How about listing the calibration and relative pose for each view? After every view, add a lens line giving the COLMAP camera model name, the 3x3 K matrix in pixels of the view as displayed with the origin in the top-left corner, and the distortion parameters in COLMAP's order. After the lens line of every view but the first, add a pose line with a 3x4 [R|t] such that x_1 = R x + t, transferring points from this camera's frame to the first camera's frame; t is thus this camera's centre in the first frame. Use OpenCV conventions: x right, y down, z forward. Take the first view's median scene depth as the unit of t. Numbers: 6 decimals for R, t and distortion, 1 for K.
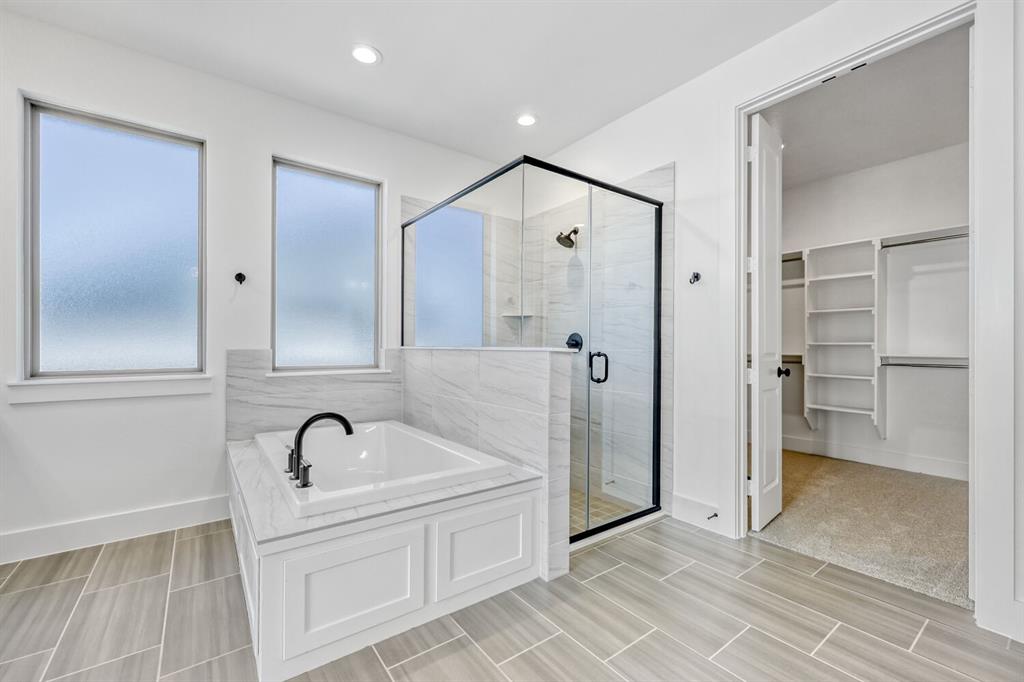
lens RADIAL K [[421.3, 0, 510.8], [0, 421.3, 346.2], [0, 0, 1]] dist [0.002009, 0.001207]
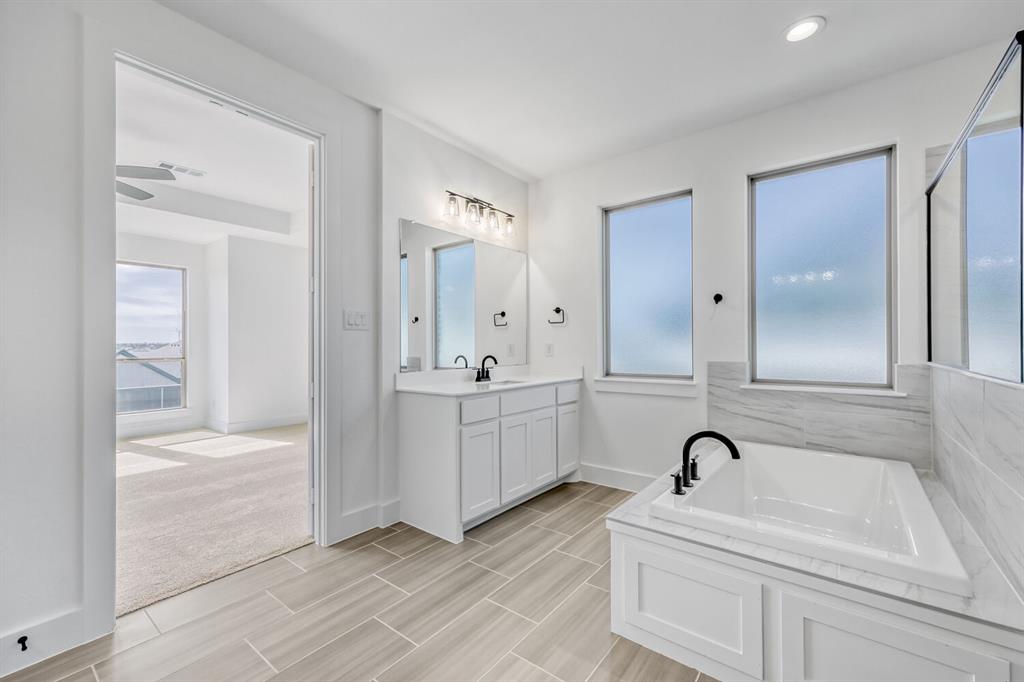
lens RADIAL K [[421.3, 0, 513.6], [0, 421.3, 340.1], [0, 0, 1]] dist [0.002009, 0.001207]
pose [[0.273027, -0.013653, -0.961909, 0.291296], [0.006634, 0.999902, -0.012310, -0.039337], [0.961983, -0.003020, 0.273091, 0.166580]]
